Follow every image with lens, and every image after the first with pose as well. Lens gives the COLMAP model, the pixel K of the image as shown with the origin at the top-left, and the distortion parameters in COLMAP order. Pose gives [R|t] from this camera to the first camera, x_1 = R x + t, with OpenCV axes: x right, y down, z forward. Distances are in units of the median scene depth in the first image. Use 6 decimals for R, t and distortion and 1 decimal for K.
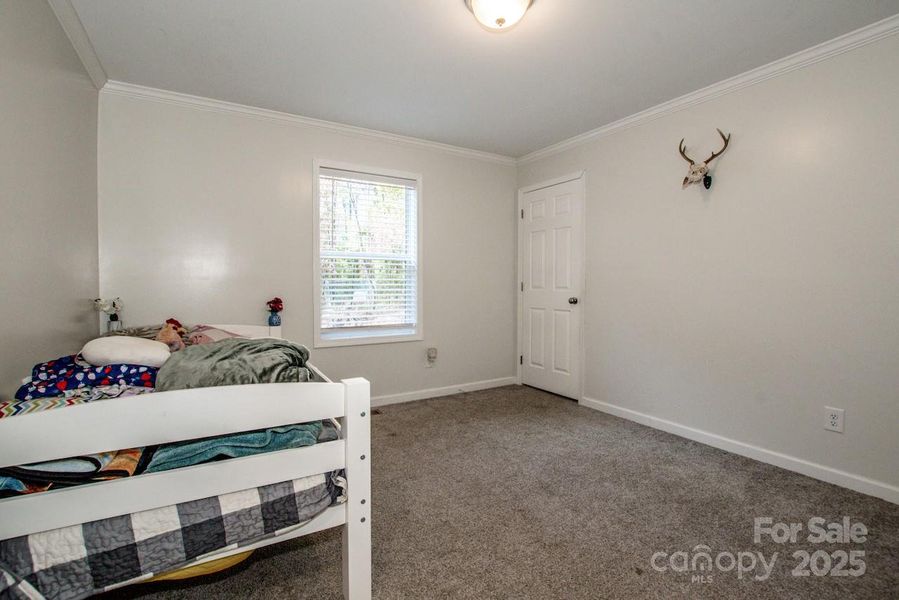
lens RADIAL K [[411.8, 0, 448.1], [0, 411.8, 295.9], [0, 0, 1]] dist [-0.023177, 0.000571]
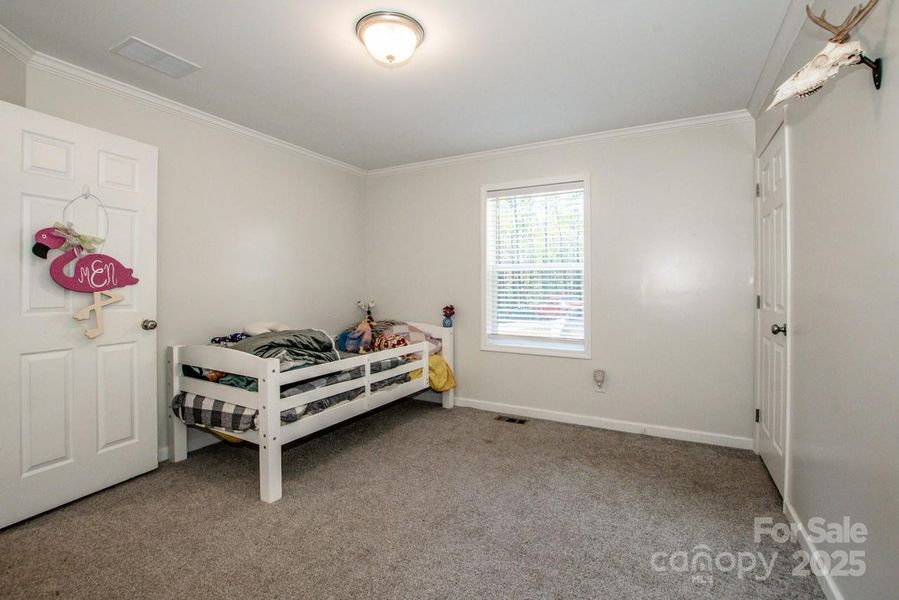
lens RADIAL K [[411.8, 0, 432.6], [0, 411.8, 282.0], [0, 0, 1]] dist [-0.023177, 0.000571]
pose [[0.493024, -0.011675, -0.869937, 0.678705], [-0.024852, 0.999313, -0.027496, -0.030905], [0.869661, 0.035176, 0.492395, 0.341763]]
